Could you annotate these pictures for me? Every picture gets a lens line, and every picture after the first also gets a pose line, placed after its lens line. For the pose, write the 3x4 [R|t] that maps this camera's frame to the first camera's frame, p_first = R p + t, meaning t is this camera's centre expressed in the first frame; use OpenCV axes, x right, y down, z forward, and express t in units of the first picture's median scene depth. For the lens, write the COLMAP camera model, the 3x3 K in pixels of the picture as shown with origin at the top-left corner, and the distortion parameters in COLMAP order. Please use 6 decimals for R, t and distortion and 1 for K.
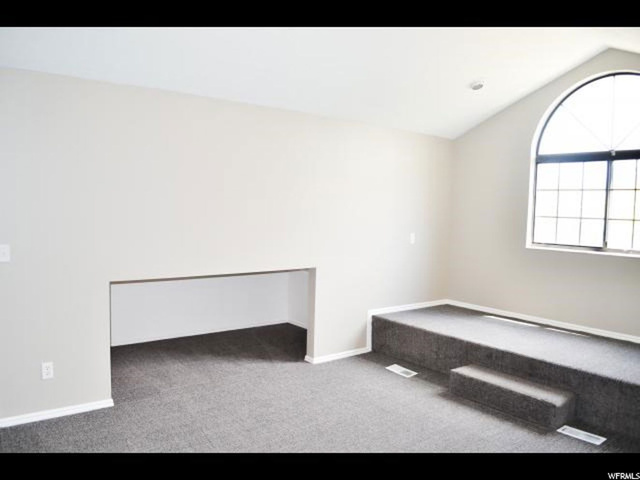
lens RADIAL K [[513.3, 0, 316.3], [0, 513.3, 241.6], [0, 0, 1]] dist [-0.080592, 0.009992]
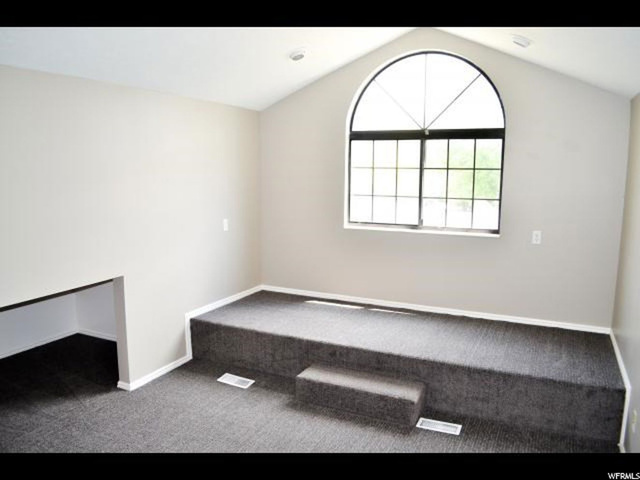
lens RADIAL K [[513.3, 0, 316.3], [0, 513.3, 241.6], [0, 0, 1]] dist [-0.080592, 0.009992]
pose [[0.894036, -0.085744, 0.439713, -0.077775], [0.047096, 0.994063, 0.098085, -0.068754], [-0.445513, -0.066983, 0.892766, 0.160837]]
